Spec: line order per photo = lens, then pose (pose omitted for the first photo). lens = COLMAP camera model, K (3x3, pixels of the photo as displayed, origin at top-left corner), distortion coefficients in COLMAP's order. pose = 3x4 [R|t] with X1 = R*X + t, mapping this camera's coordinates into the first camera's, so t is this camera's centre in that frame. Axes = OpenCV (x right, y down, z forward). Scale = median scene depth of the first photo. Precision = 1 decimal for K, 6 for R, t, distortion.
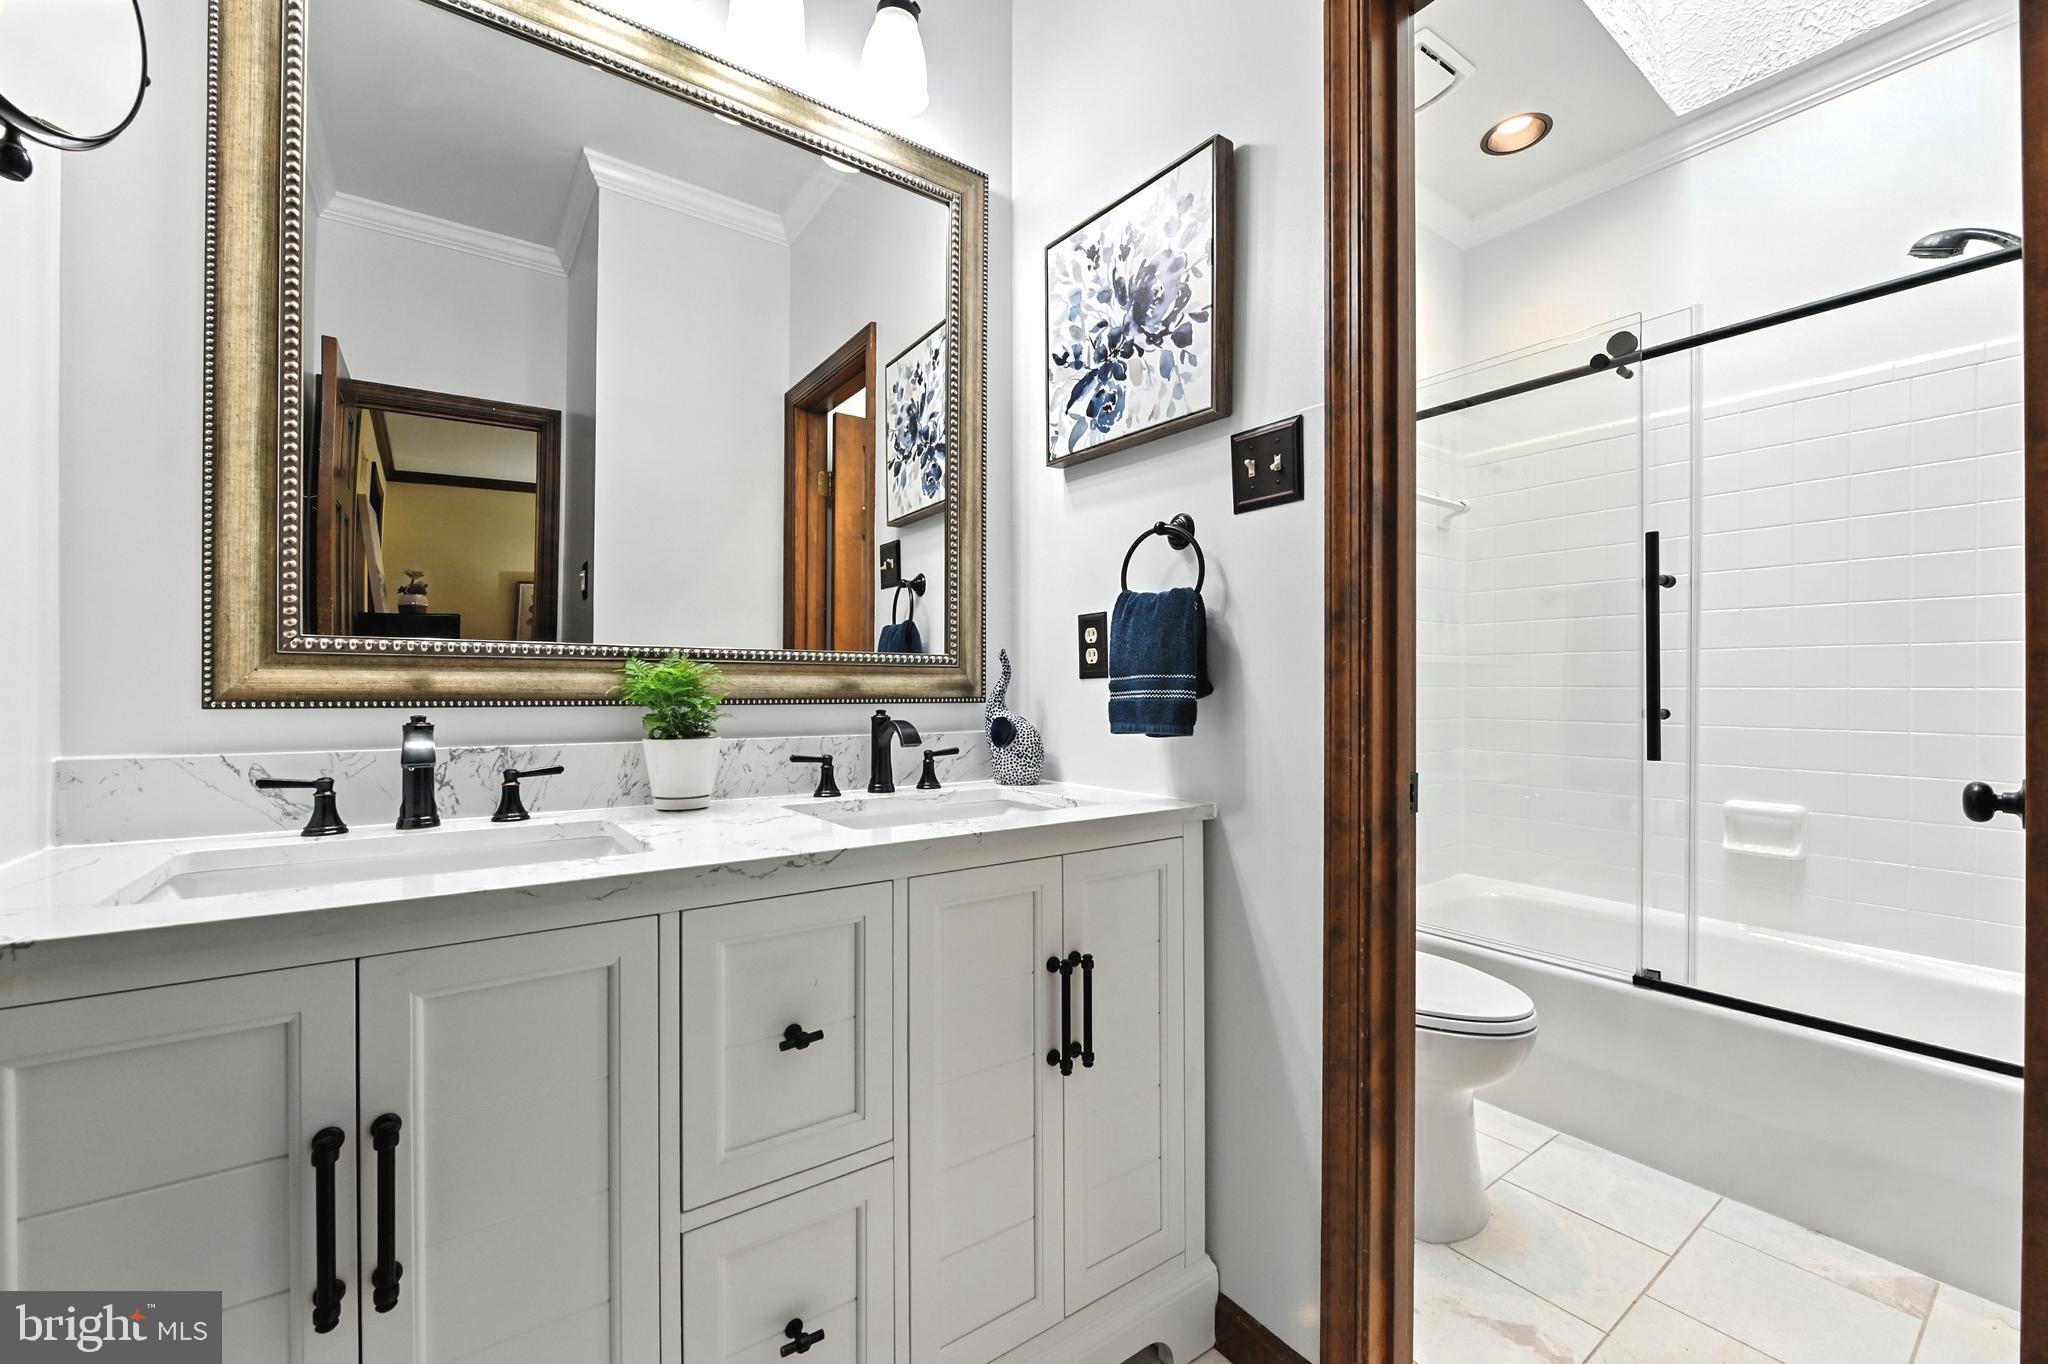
lens RADIAL K [[812.4, 0, 1014.1], [0, 812.4, 692.0], [0, 0, 1]] dist [-0.008160, -0.000317]
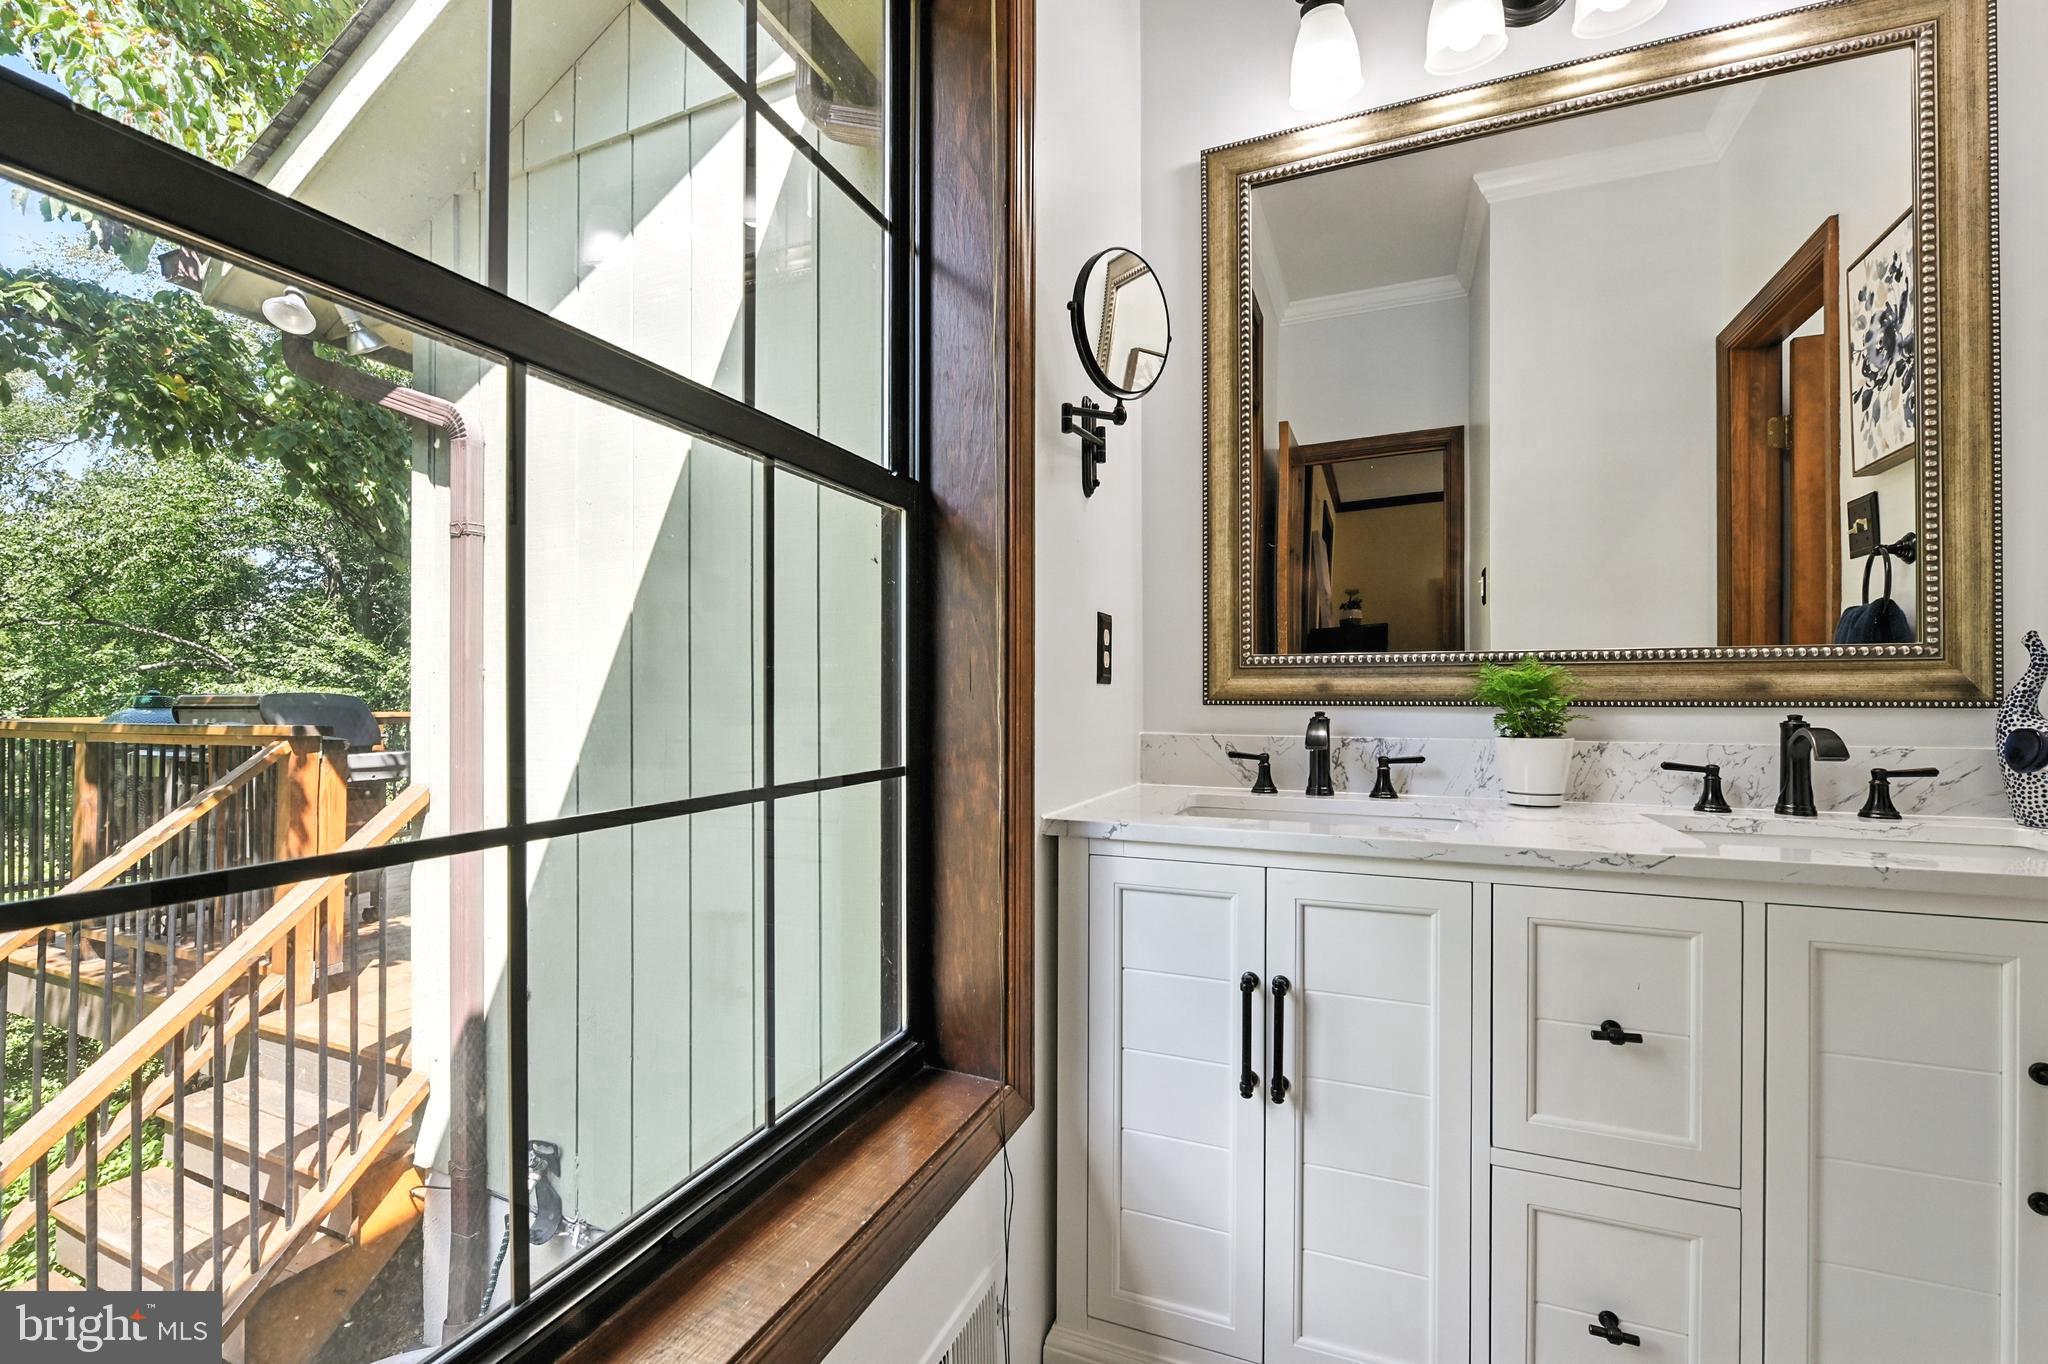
lens RADIAL K [[812.4, 0, 1014.1], [0, 812.4, 692.0], [0, 0, 1]] dist [-0.008160, -0.000317]
pose [[0.507810, -0.003118, -0.861464, 0.131041], [0.001429, 0.999995, -0.002778, -0.000192], [0.861468, 0.000180, 0.507812, -0.094180]]
